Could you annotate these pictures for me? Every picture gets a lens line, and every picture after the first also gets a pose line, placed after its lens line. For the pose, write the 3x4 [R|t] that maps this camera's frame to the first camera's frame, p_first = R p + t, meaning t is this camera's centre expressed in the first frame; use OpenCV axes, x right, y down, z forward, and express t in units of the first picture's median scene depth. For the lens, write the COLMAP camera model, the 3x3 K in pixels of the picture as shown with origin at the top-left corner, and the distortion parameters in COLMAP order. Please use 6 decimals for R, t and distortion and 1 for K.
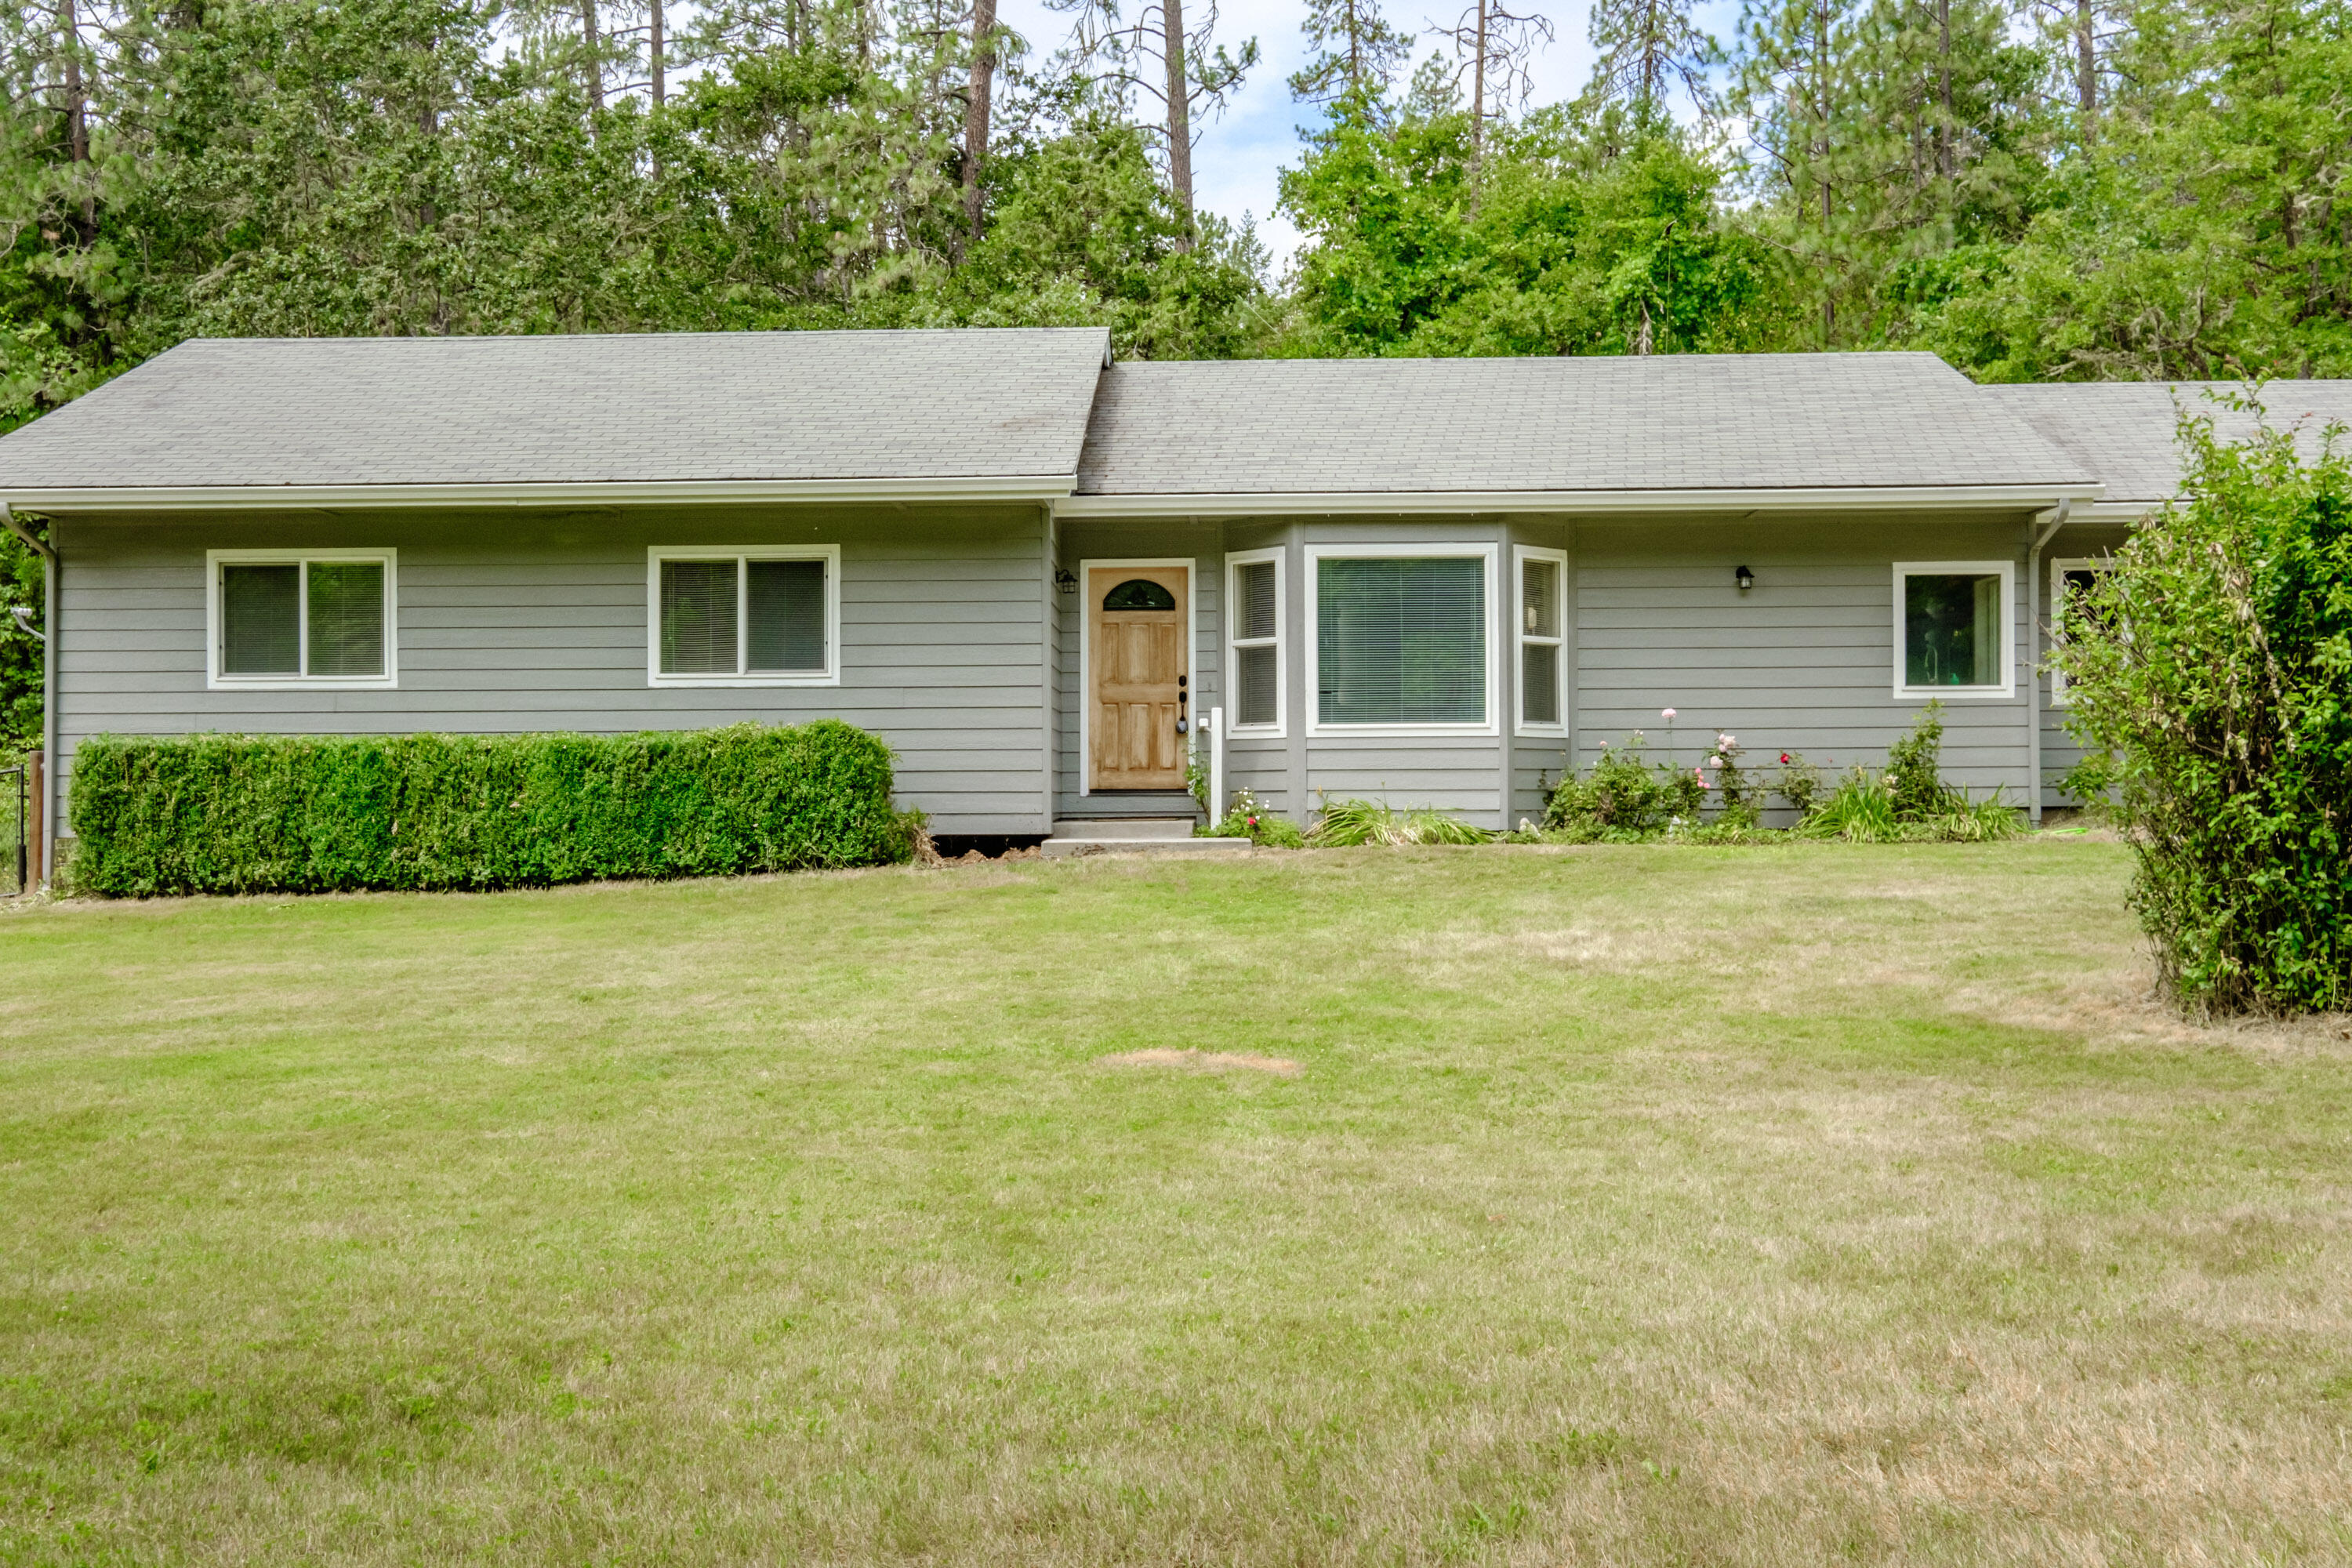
lens RADIAL K [[2431.2, 0, 1174.5], [0, 2431.2, 789.3], [0, 0, 1]] dist [0.000459, 0.000000]
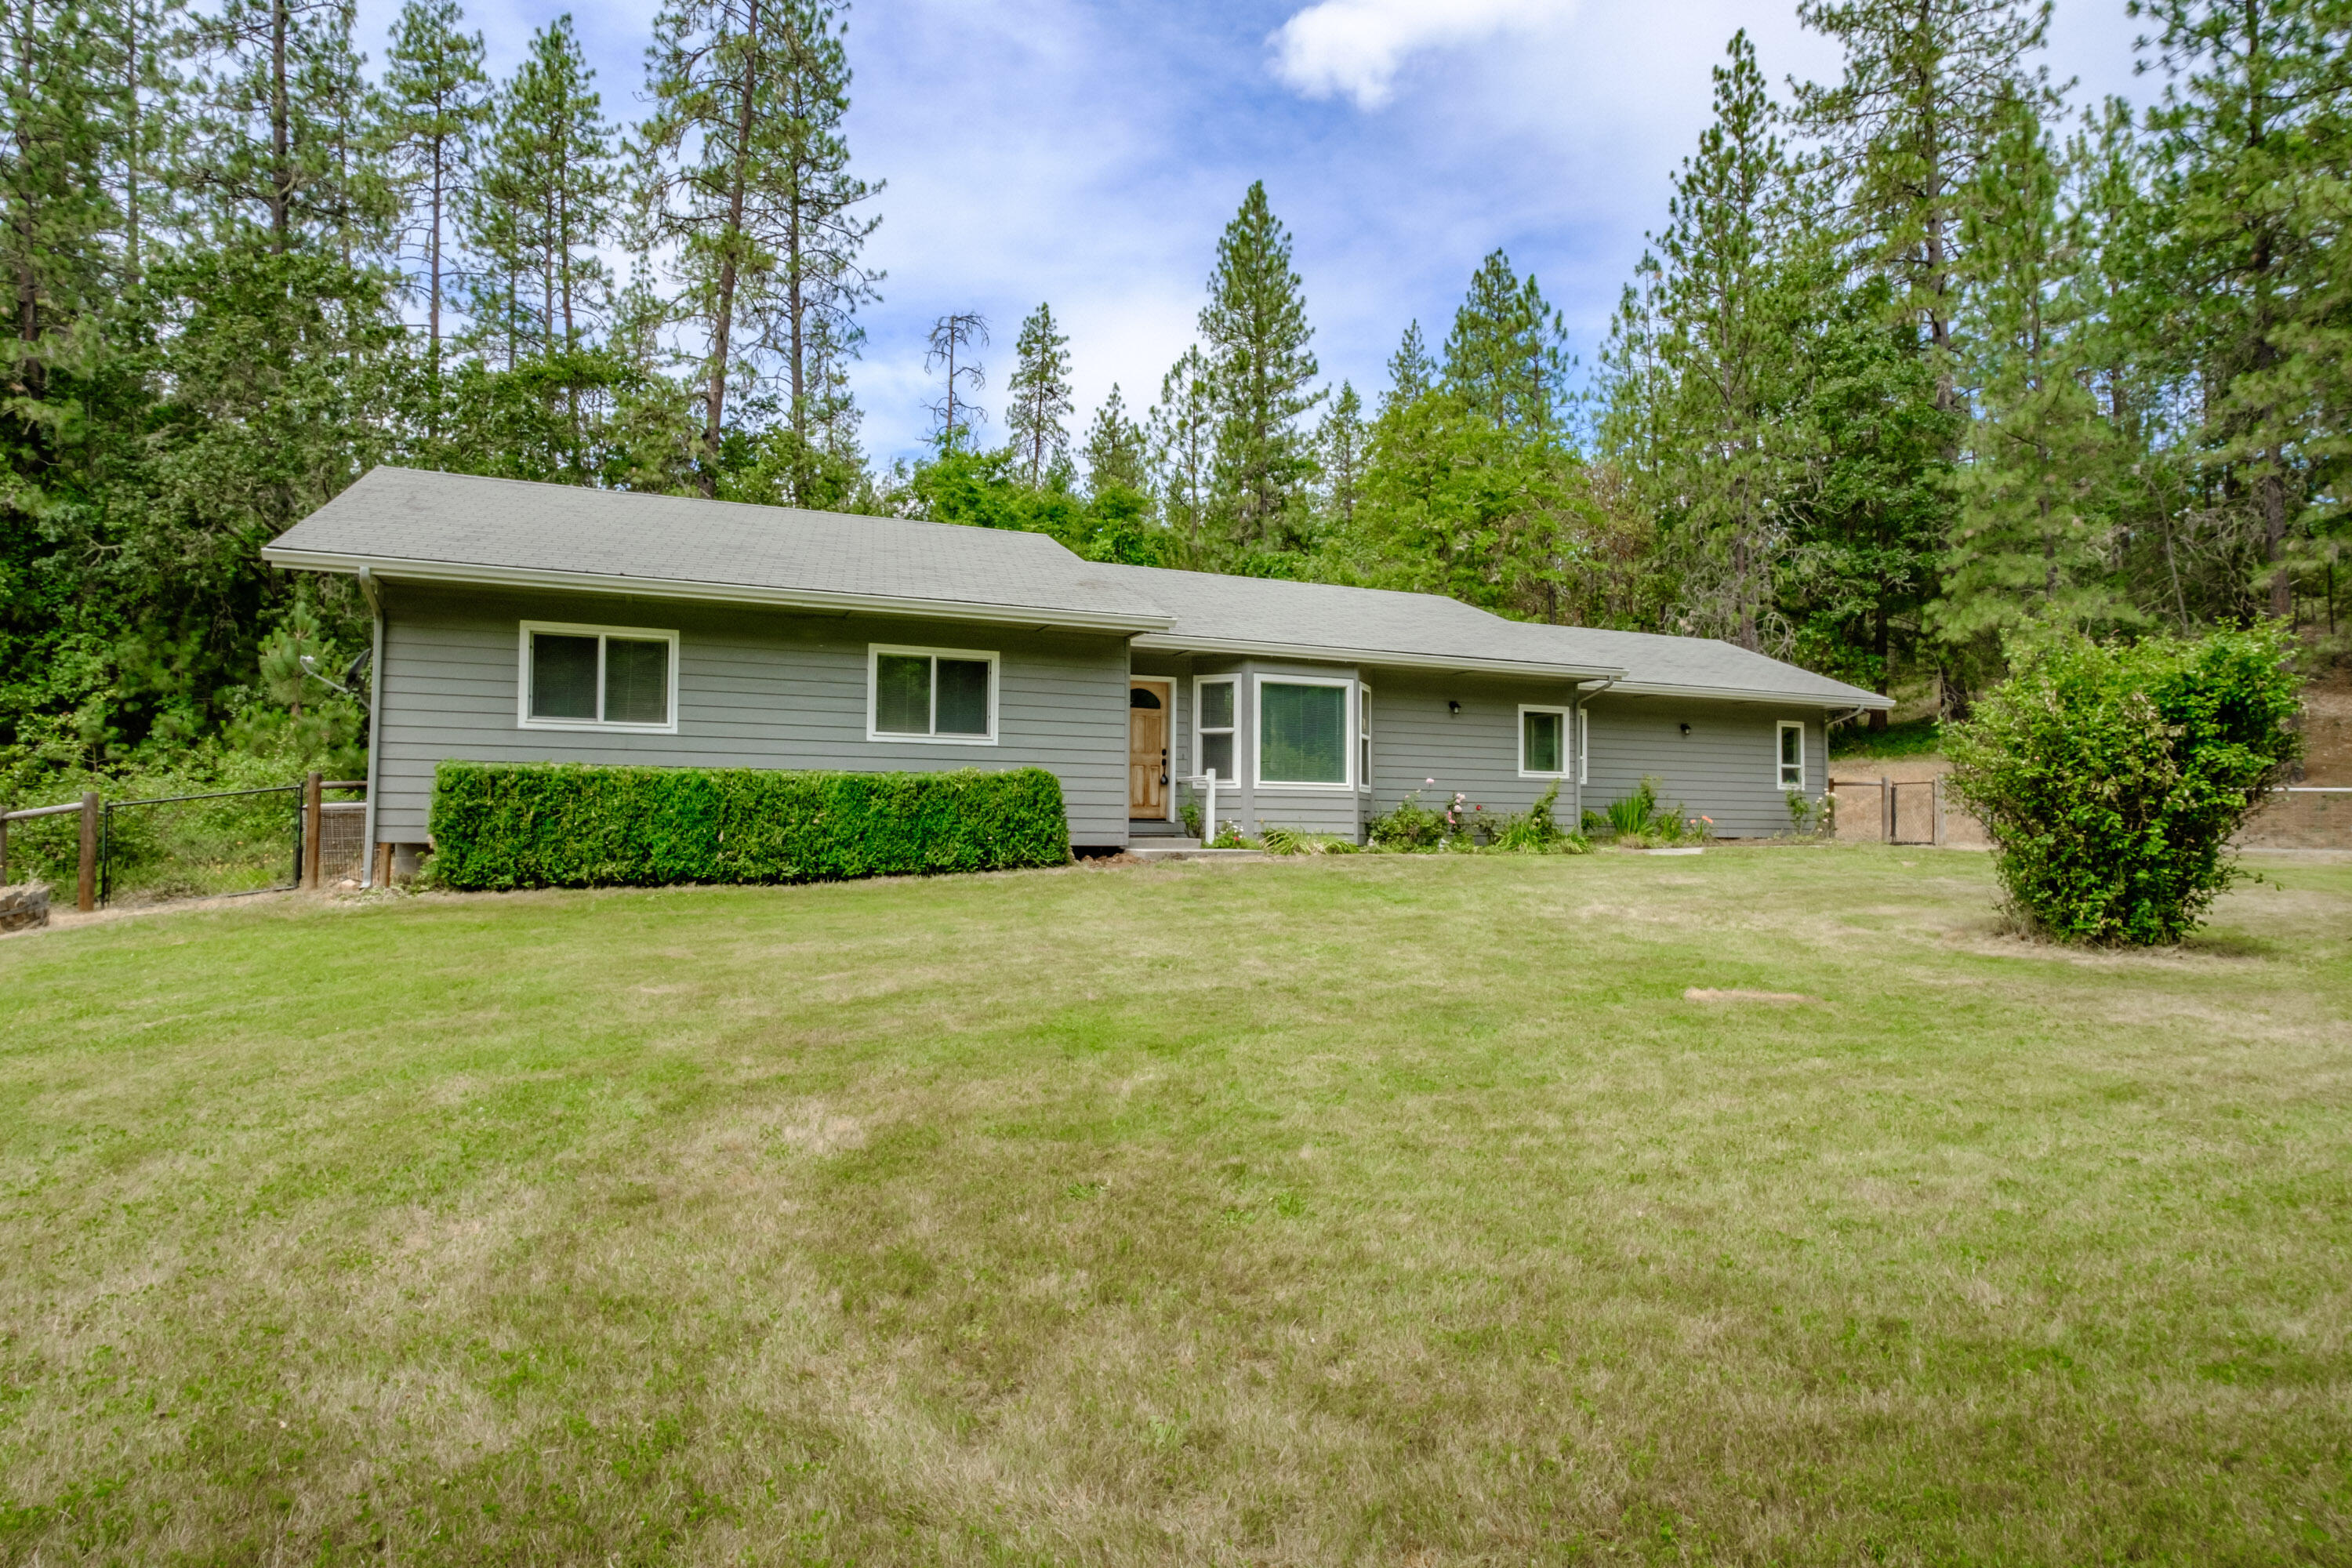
lens RADIAL K [[1260.9, 0, 1173.8], [0, 1260.9, 766.6], [0, 0, 1]] dist [-0.005258, 0.001269]
pose [[0.903524, 0.034842, 0.427119, -0.371670], [-0.014183, 0.998575, -0.051457, 0.008845], [-0.428303, 0.040435, 0.902730, 0.250619]]
